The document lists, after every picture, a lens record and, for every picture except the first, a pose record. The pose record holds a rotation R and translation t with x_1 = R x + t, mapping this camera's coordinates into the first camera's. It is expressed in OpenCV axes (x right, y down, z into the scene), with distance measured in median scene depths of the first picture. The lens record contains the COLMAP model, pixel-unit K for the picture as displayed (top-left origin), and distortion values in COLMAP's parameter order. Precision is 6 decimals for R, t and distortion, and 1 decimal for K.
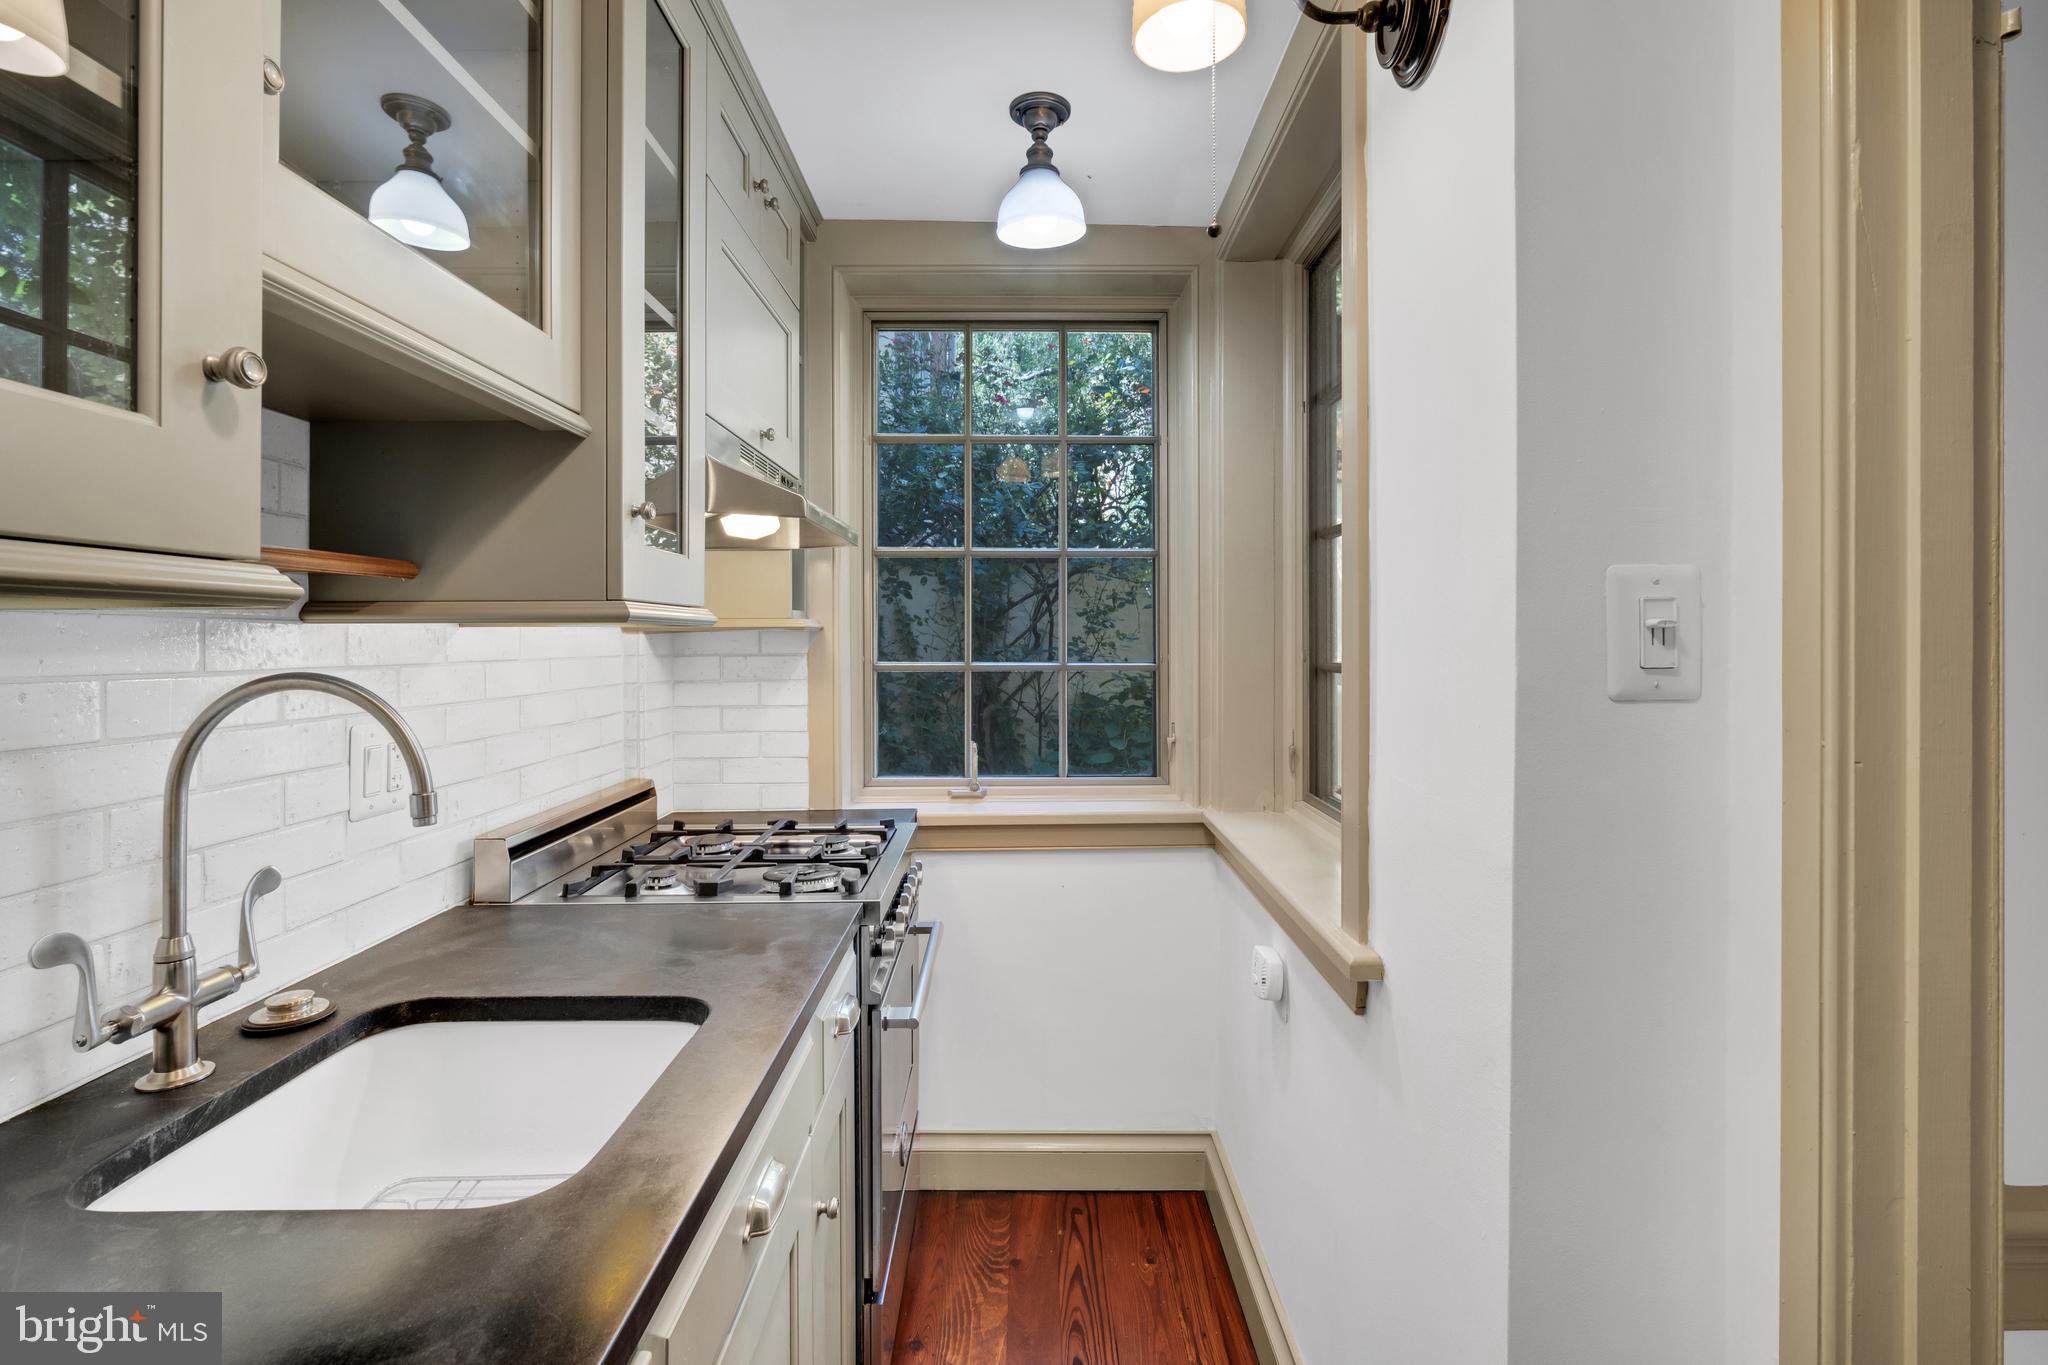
lens RADIAL K [[924.9, 0, 1027.2], [0, 924.9, 629.9], [0, 0, 1]] dist [-0.017328, 0.006929]
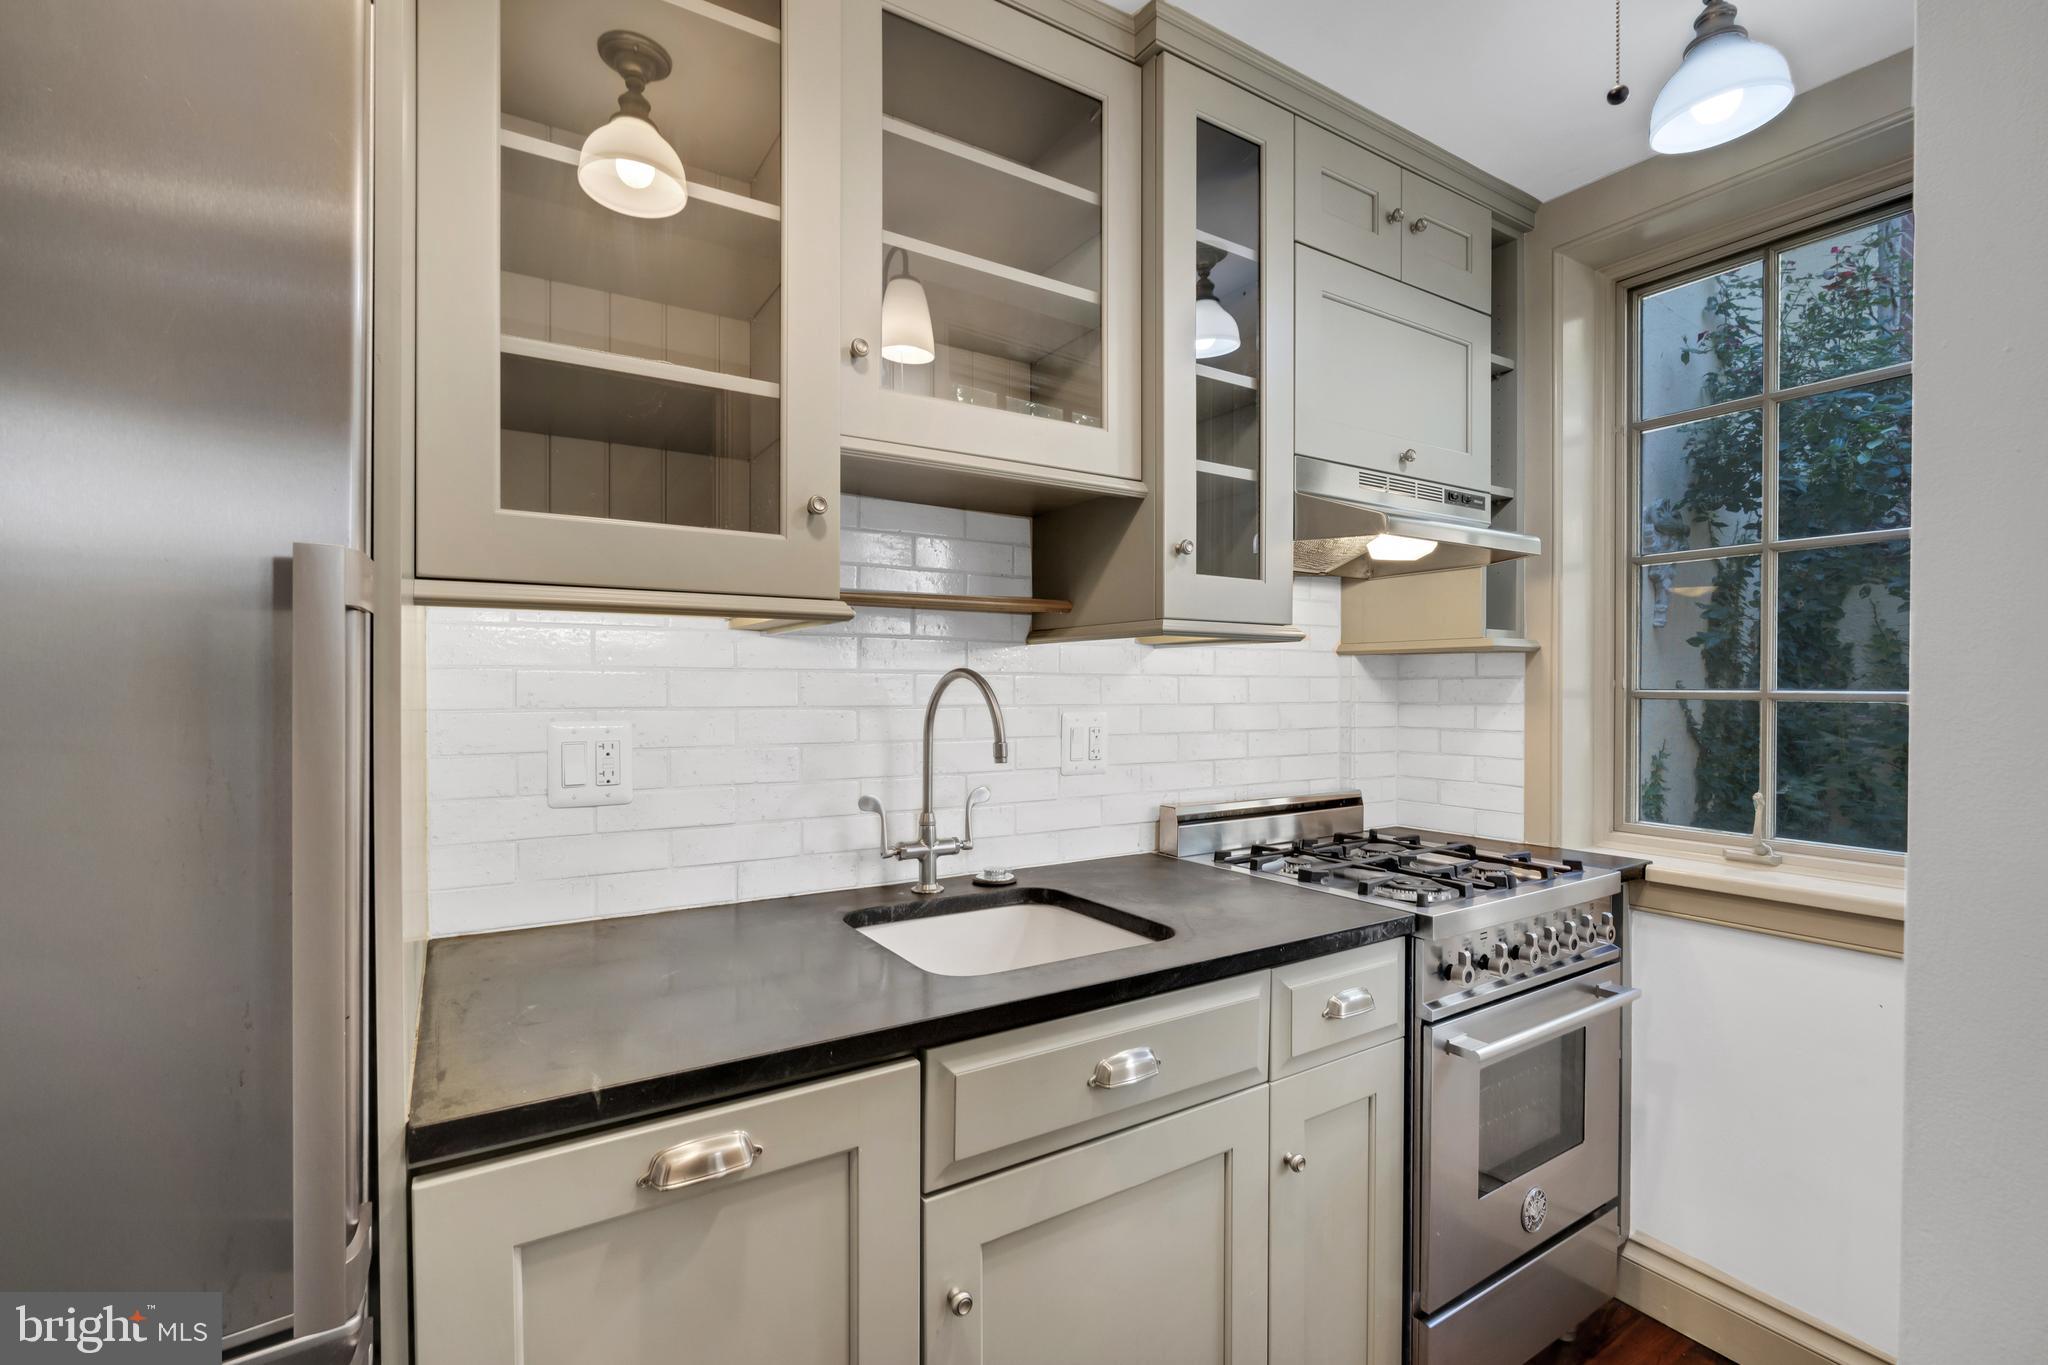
lens RADIAL K [[920.0, 0, 1024.0], [0, 920.0, 682.5], [0, 0, 1]] dist [-0.000528, -0.000021]
pose [[0.531802, 0.003648, -0.846861, 0.318078], [0.003318, 0.999974, 0.006391, 0.027572], [0.846862, -0.006209, 0.531776, 0.083622]]
